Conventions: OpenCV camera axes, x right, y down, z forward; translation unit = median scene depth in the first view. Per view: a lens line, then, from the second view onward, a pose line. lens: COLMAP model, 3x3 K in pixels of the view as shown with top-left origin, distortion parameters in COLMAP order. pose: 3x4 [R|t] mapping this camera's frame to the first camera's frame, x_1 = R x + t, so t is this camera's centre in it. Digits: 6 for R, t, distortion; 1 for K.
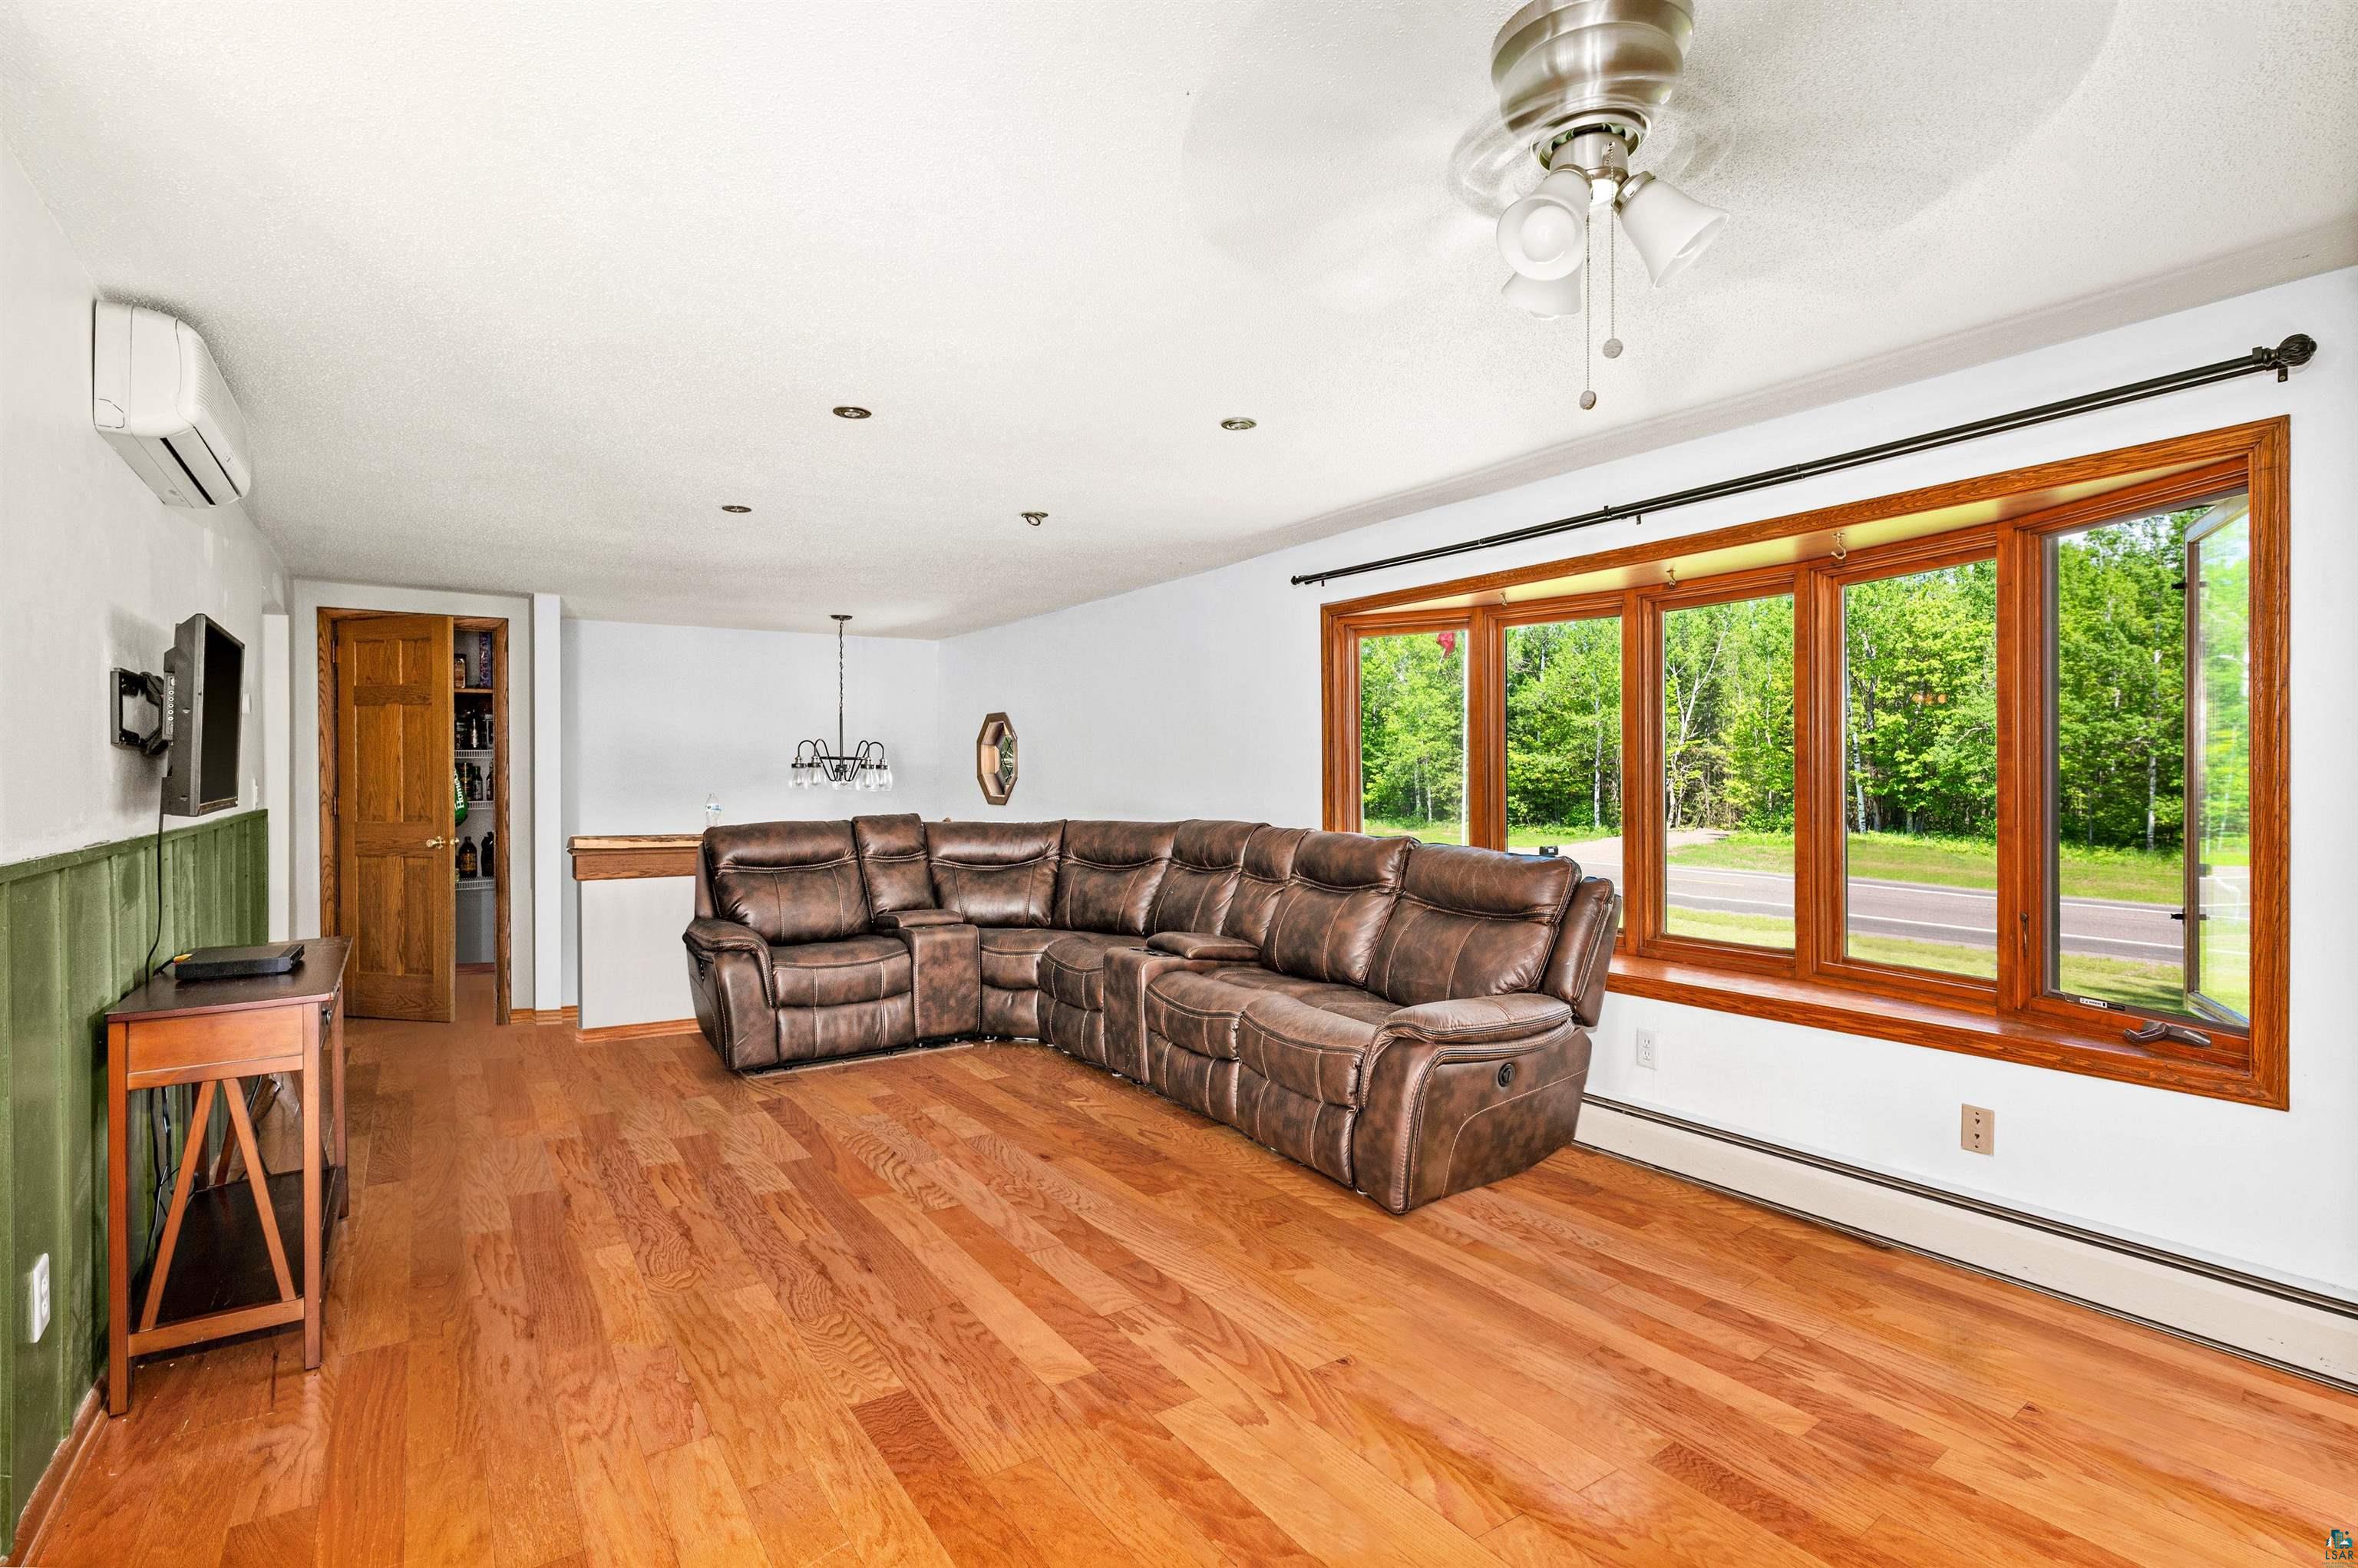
lens RADIAL K [[1145.4, 0, 1170.5], [0, 1145.4, 769.6], [0, 0, 1]] dist [-0.000882, 0.000064]
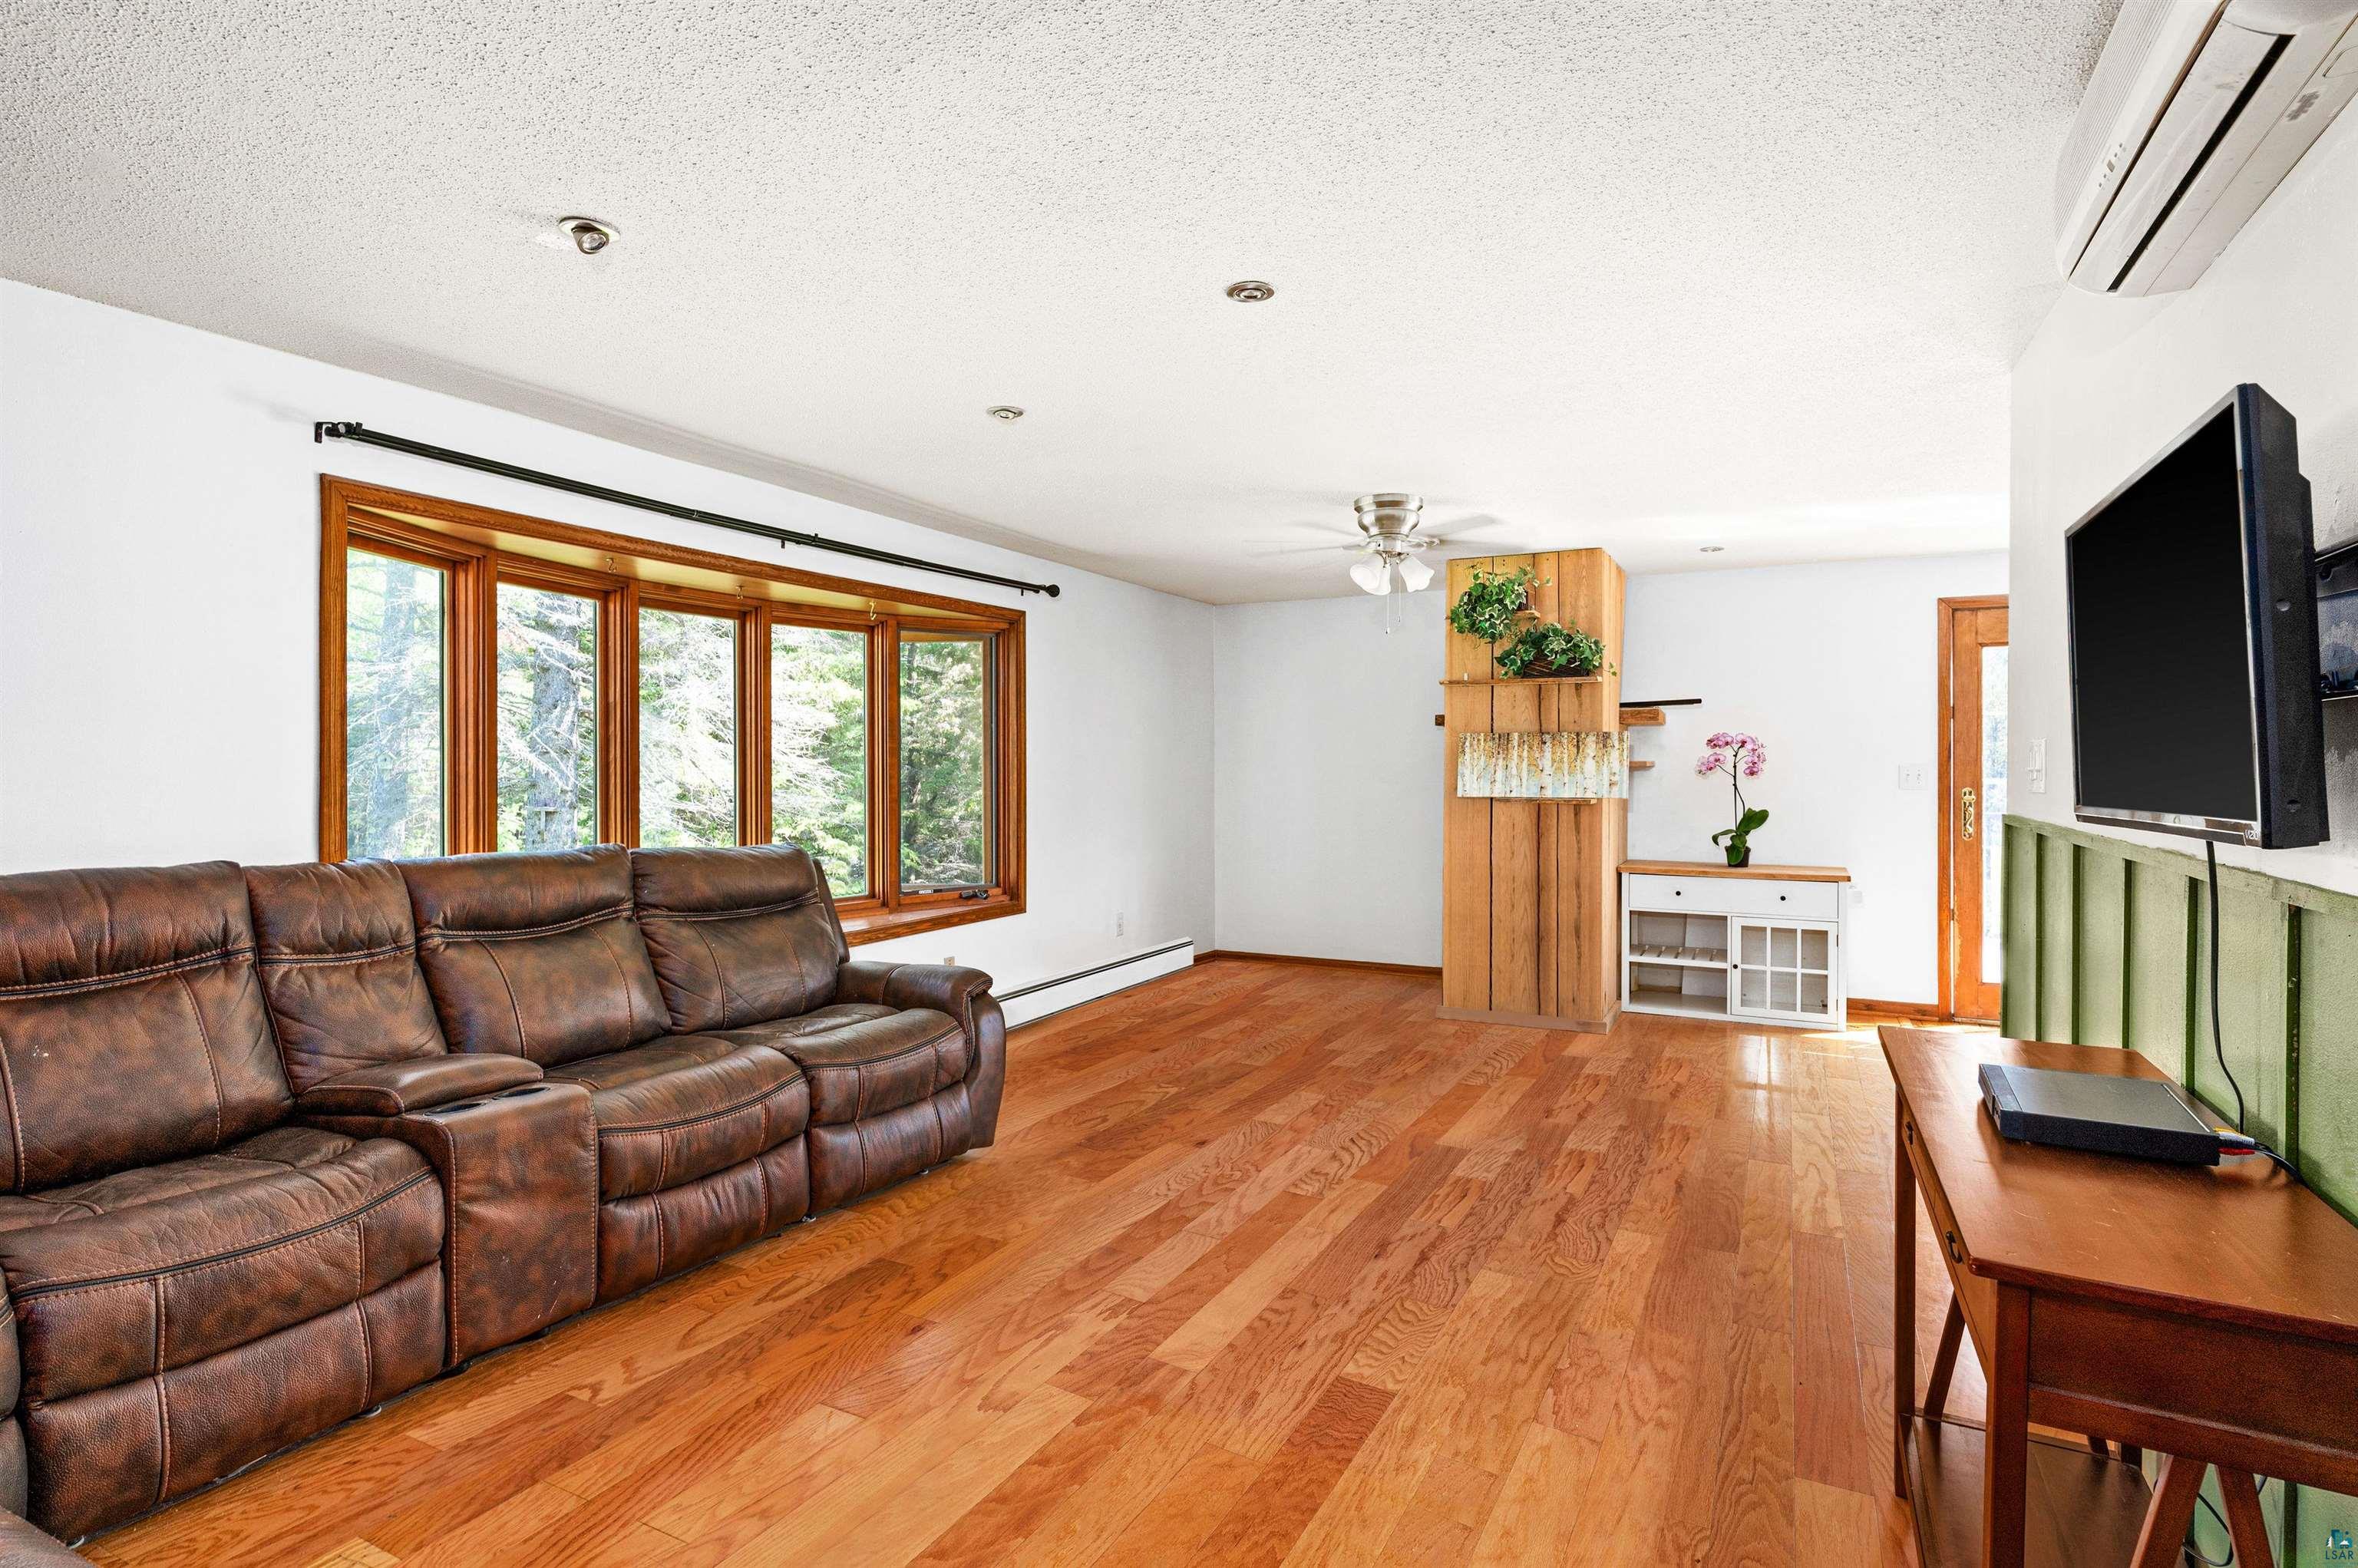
lens RADIAL K [[1145.4, 0, 1170.5], [0, 1145.4, 769.6], [0, 0, 1]] dist [-0.000882, 0.000064]
pose [[-0.474789, 0.004440, 0.880088, -0.744856], [0.005690, 0.999982, -0.001975, 0.010389], [-0.880081, 0.004069, -0.474806, 1.141356]]
